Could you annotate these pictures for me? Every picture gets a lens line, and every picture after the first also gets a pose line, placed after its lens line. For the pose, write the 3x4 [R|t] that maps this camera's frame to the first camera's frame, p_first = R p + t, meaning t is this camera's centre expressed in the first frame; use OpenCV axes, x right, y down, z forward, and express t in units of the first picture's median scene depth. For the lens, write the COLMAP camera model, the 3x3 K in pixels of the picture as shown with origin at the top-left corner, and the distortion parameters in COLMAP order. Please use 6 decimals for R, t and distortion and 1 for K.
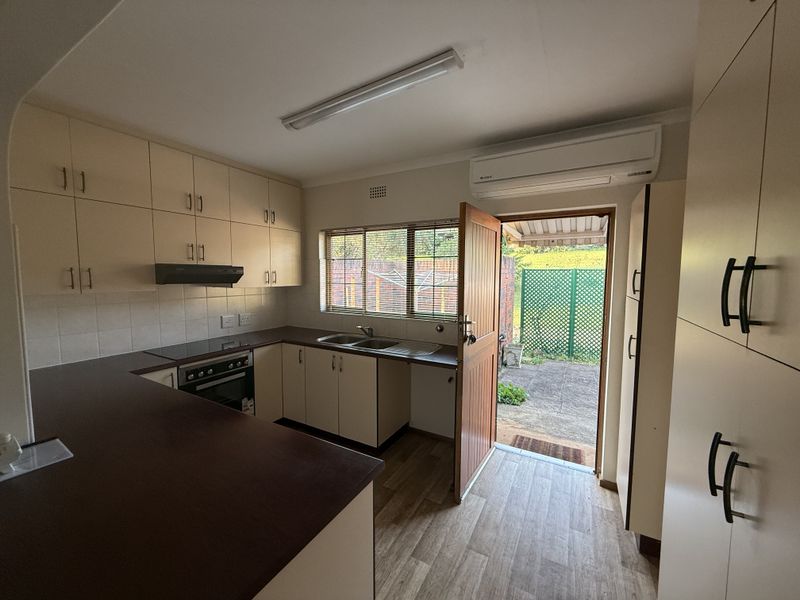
lens RADIAL K [[320.2, 0, 394.6], [0, 320.2, 300.0], [0, 0, 1]] dist [-0.001061, 0.000154]
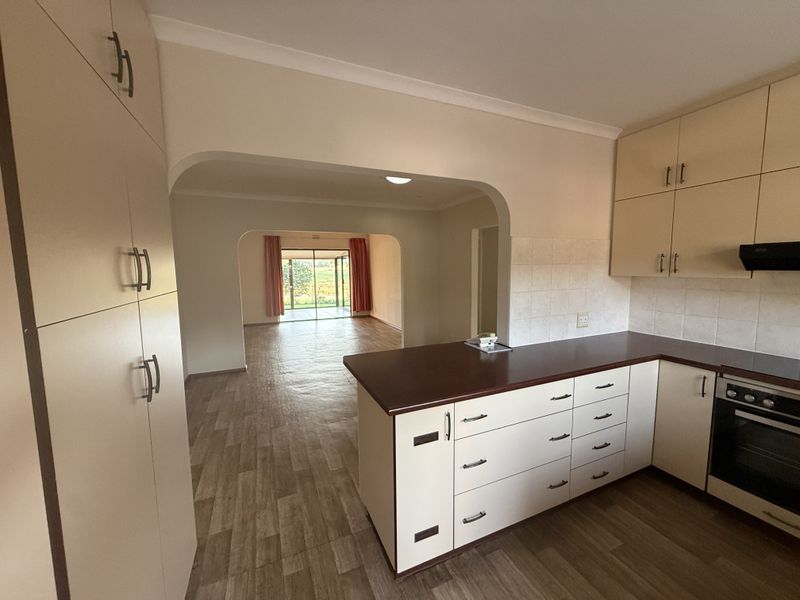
lens RADIAL K [[320.2, 0, 396.5], [0, 320.2, 296.5], [0, 0, 1]] dist [-0.001061, 0.000154]
pose [[-0.592355, 0.092046, -0.800402, 0.479392], [-0.048447, 0.987585, 0.149427, -0.071310], [0.804219, 0.127291, -0.580542, 0.873359]]
